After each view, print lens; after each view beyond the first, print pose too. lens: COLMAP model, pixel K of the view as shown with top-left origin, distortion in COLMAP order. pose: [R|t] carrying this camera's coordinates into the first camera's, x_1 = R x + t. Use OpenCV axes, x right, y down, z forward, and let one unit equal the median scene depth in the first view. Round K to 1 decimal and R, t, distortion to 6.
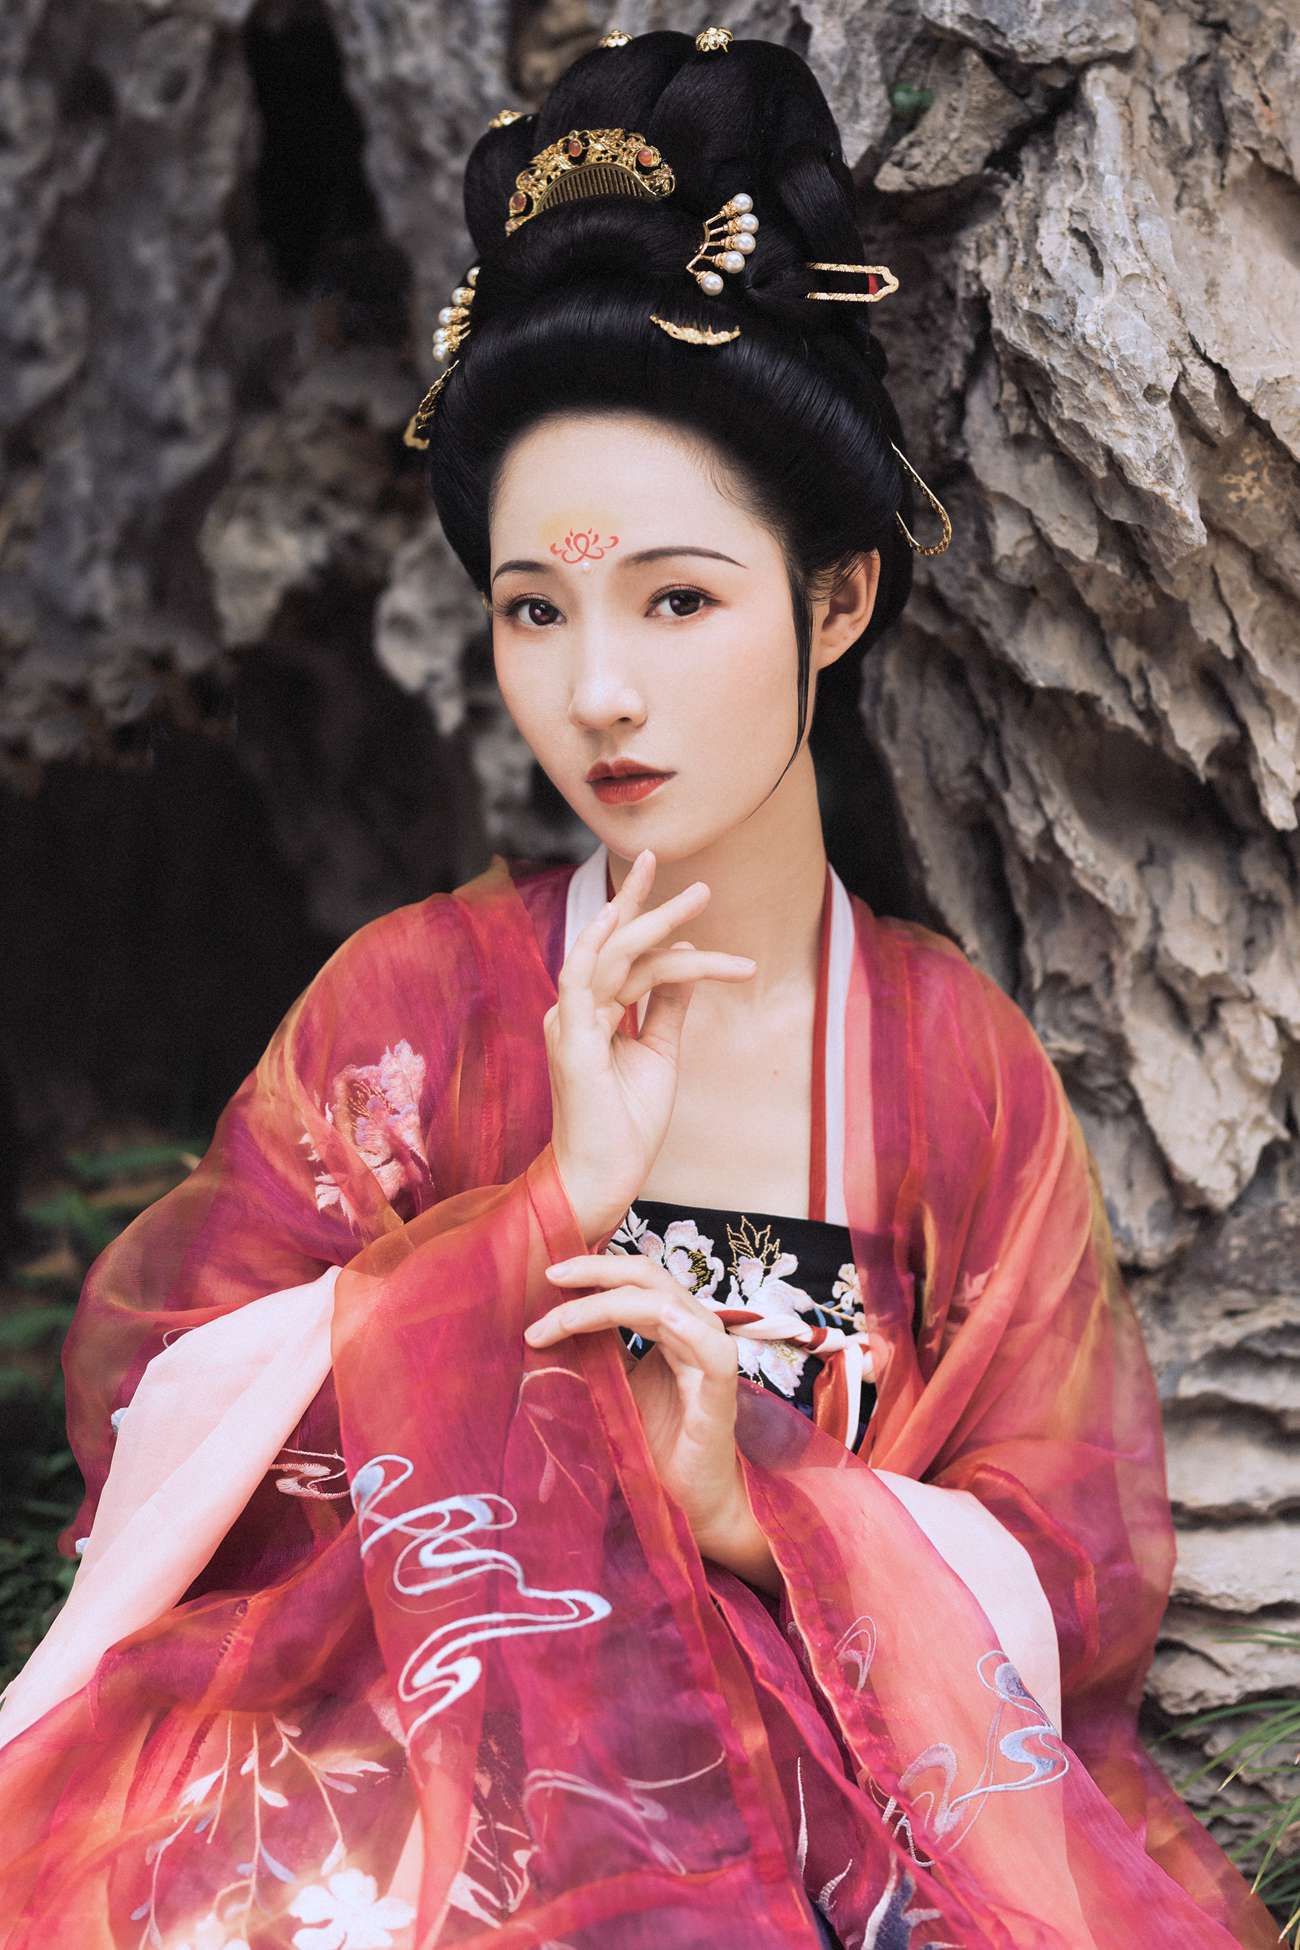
lens RADIAL K [[4645.9, 0, 667.7], [0, 4645.9, 961.6], [0, 0, 1]] dist [-0.113797, 0.000000]
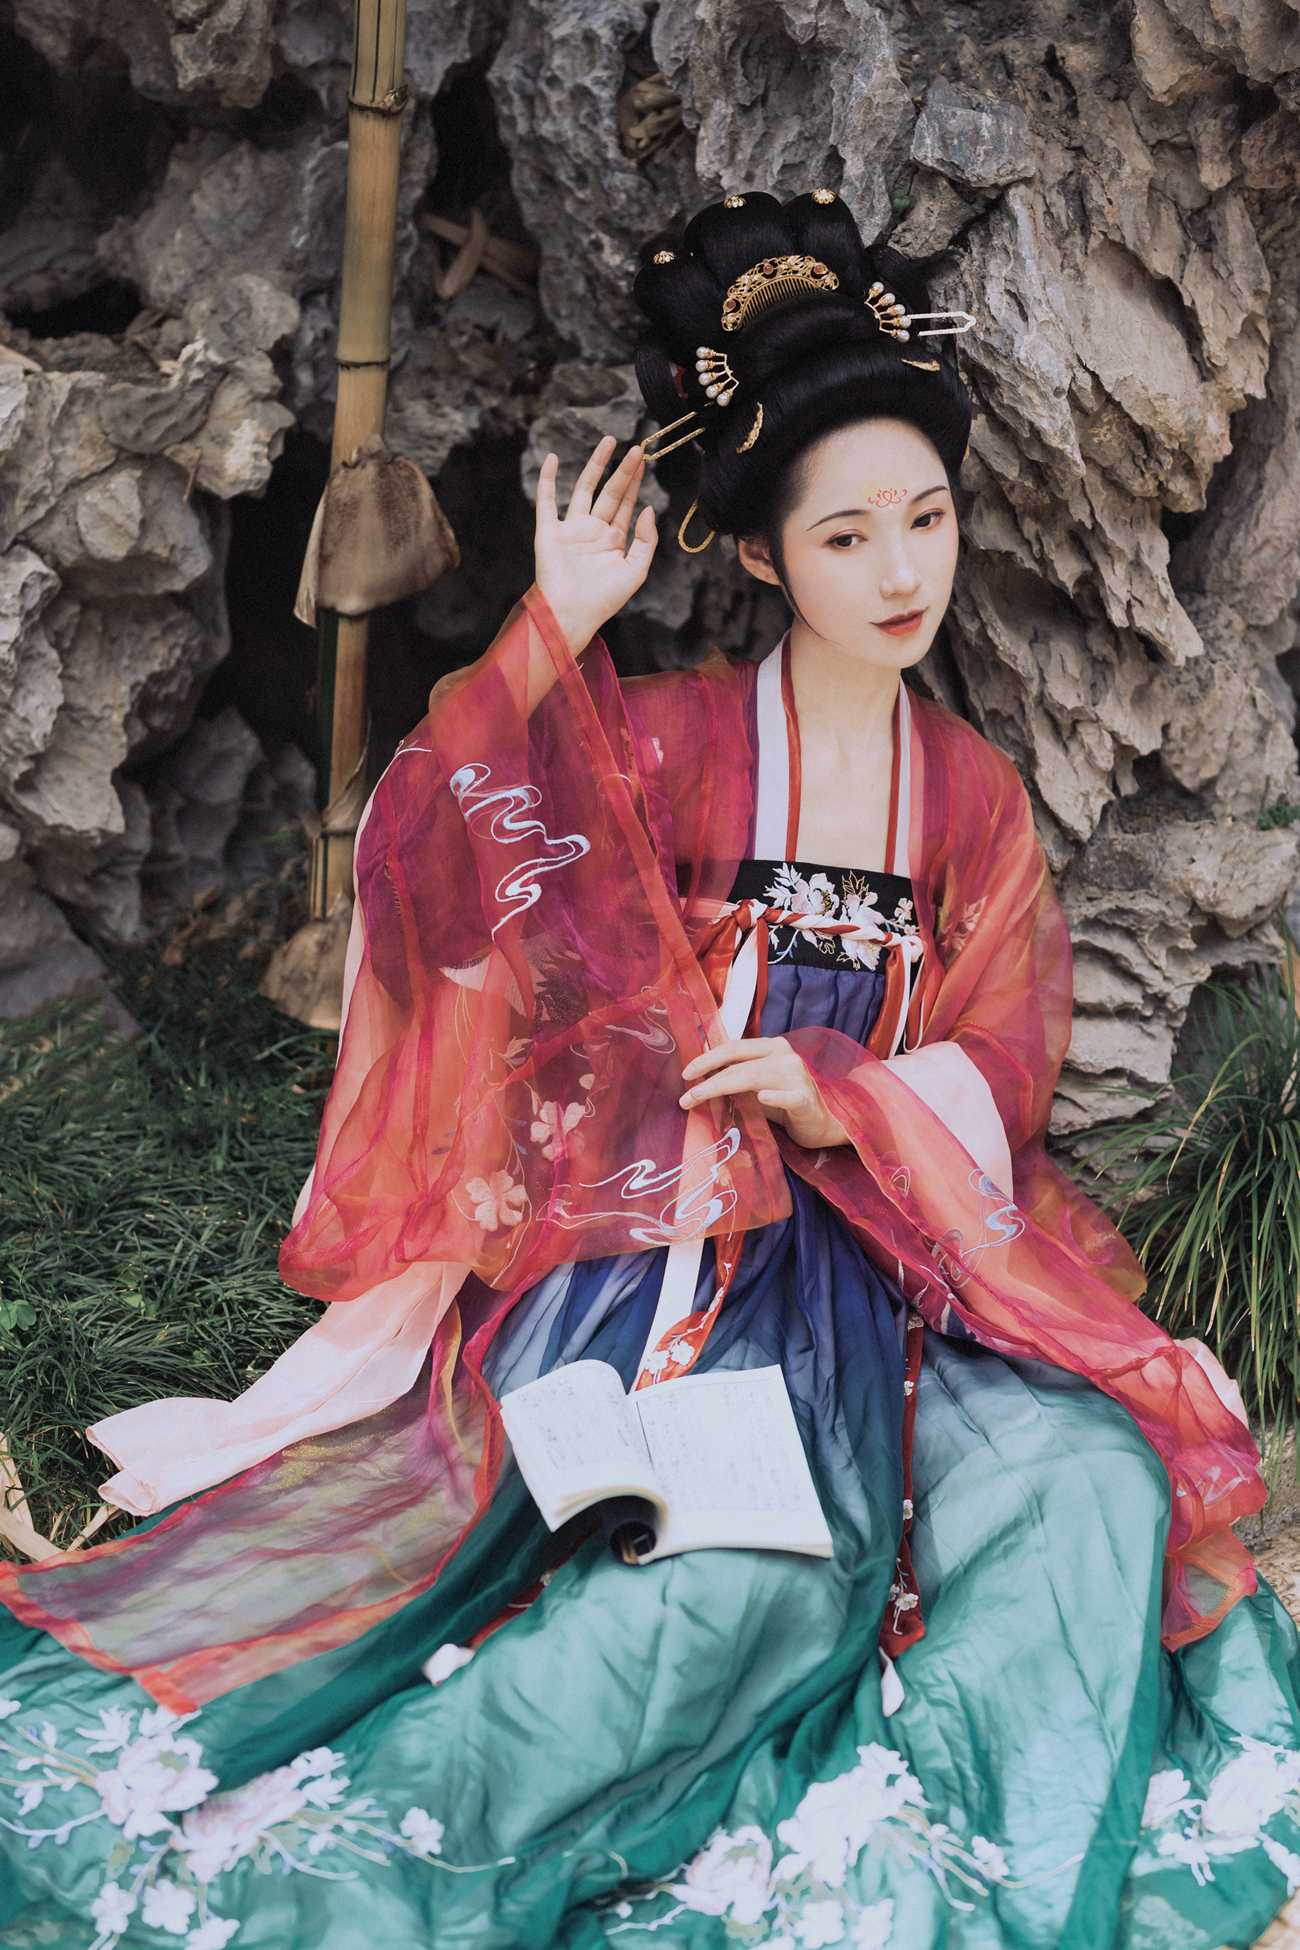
lens RADIAL K [[4645.9, 0, 639.0], [0, 4645.9, 982.1], [0, 0, 1]] dist [-0.113797, 0.000000]
pose [[0.993037, -0.033917, 0.112811, -0.244733], [0.018276, 0.990416, 0.136899, -0.137280], [-0.116373, -0.133884, 0.984140, -0.696670]]
